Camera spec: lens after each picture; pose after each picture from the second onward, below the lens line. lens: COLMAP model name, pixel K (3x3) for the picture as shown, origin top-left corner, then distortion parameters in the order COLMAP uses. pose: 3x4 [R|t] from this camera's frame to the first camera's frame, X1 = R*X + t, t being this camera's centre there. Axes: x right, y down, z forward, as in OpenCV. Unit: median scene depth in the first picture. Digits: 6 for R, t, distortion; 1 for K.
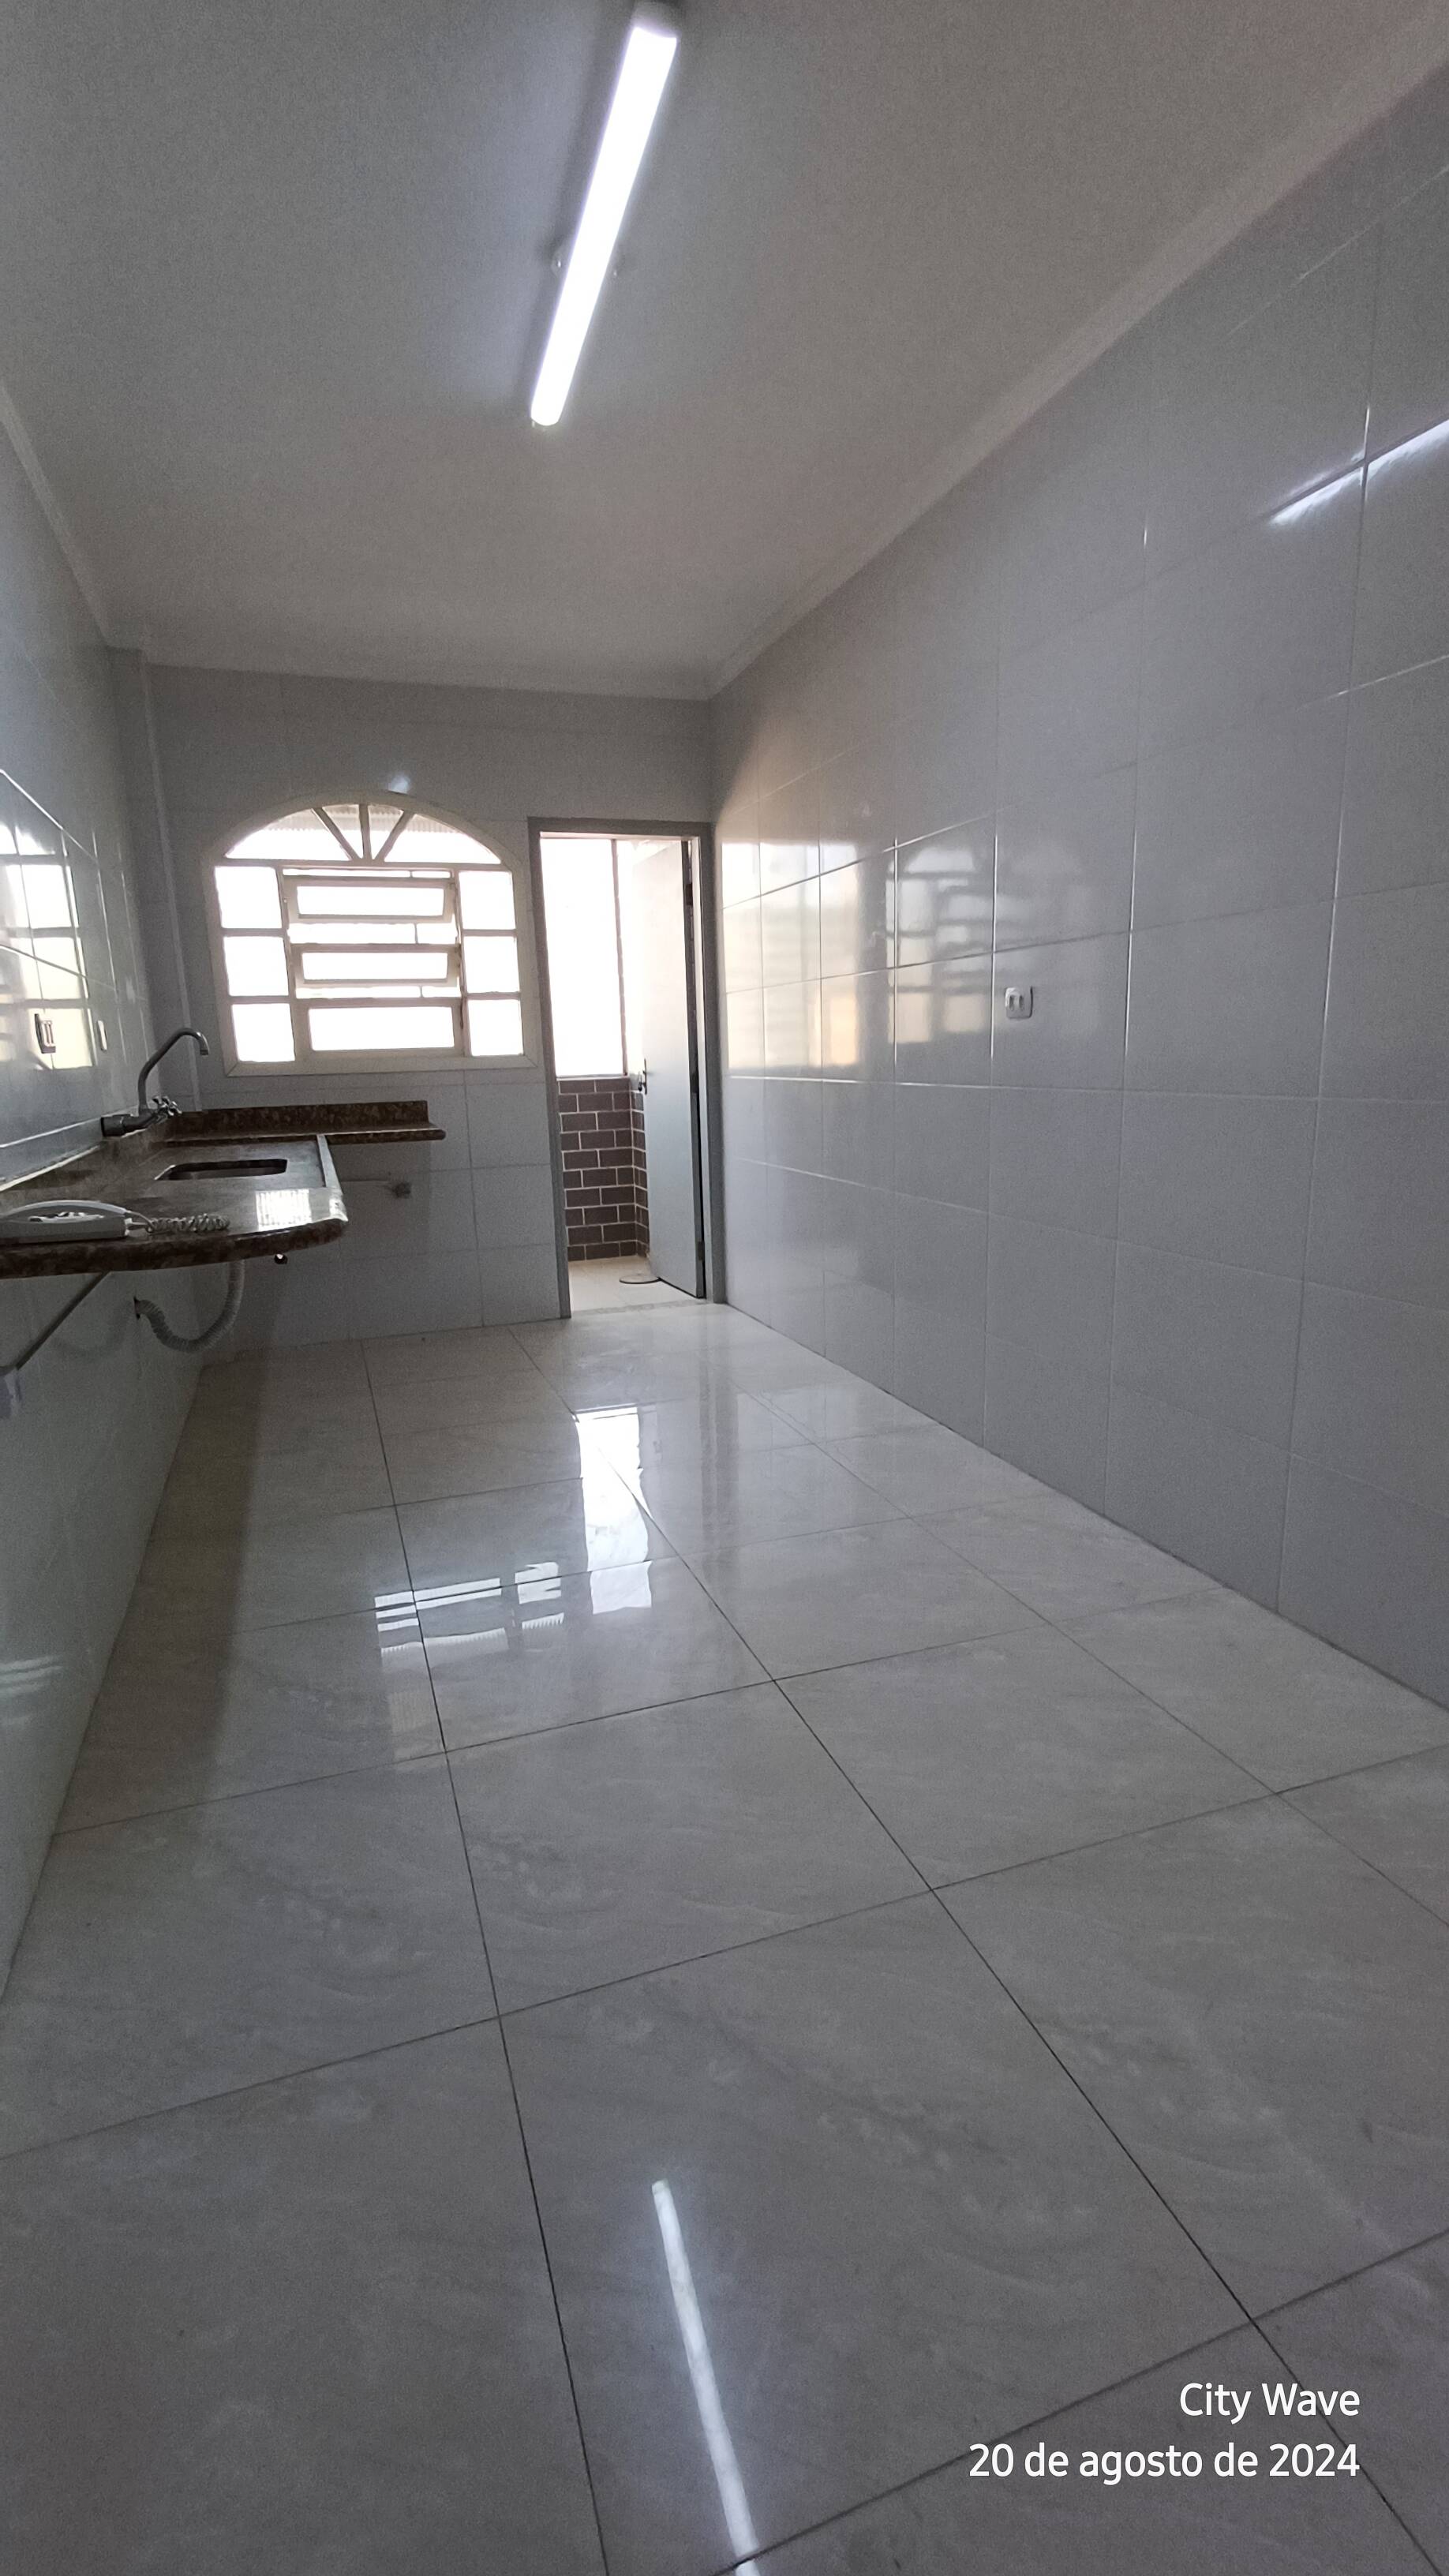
lens RADIAL K [[1188.7, 0, 724.9], [0, 1188.7, 1312.1], [0, 0, 1]] dist [-0.000466, 0.000556]
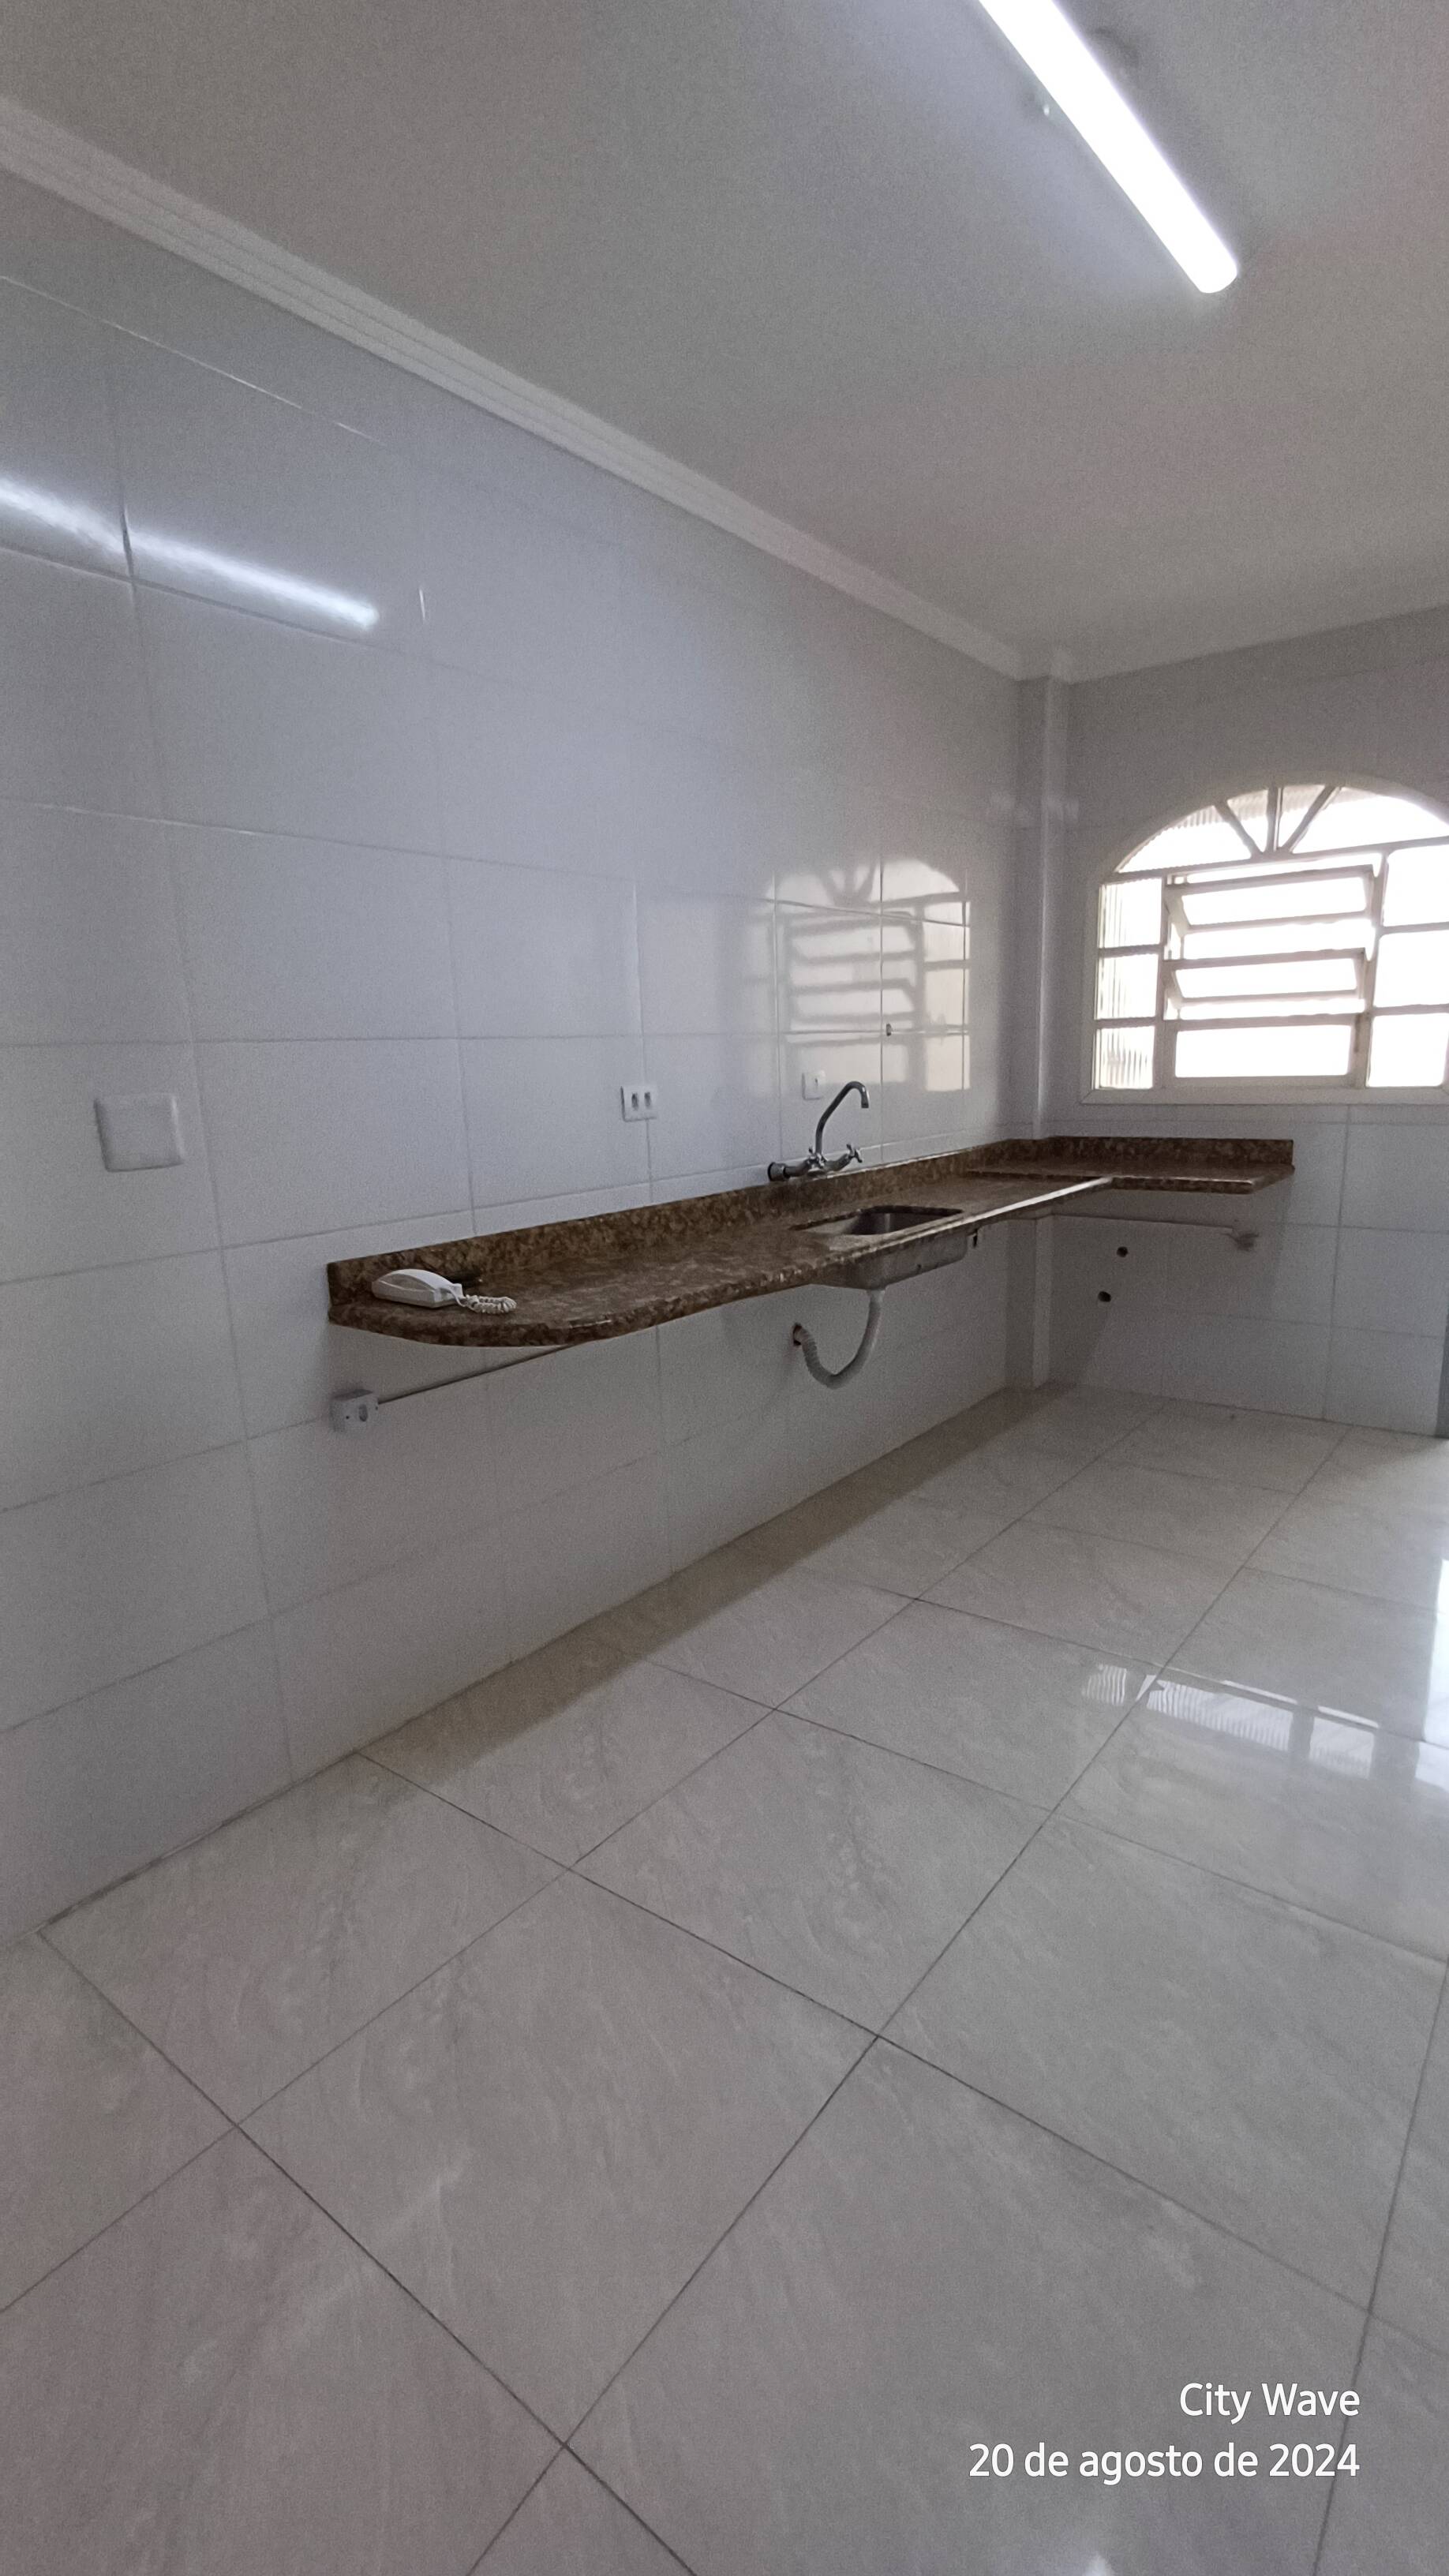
lens RADIAL K [[1188.7, 0, 724.9], [0, 1188.7, 1312.1], [0, 0, 1]] dist [-0.000466, 0.000556]
pose [[0.542148, 0.188756, -0.818808, 0.245502], [-0.166104, 0.979289, 0.115770, -0.095753], [0.823702, 0.073243, 0.562273, 0.231732]]
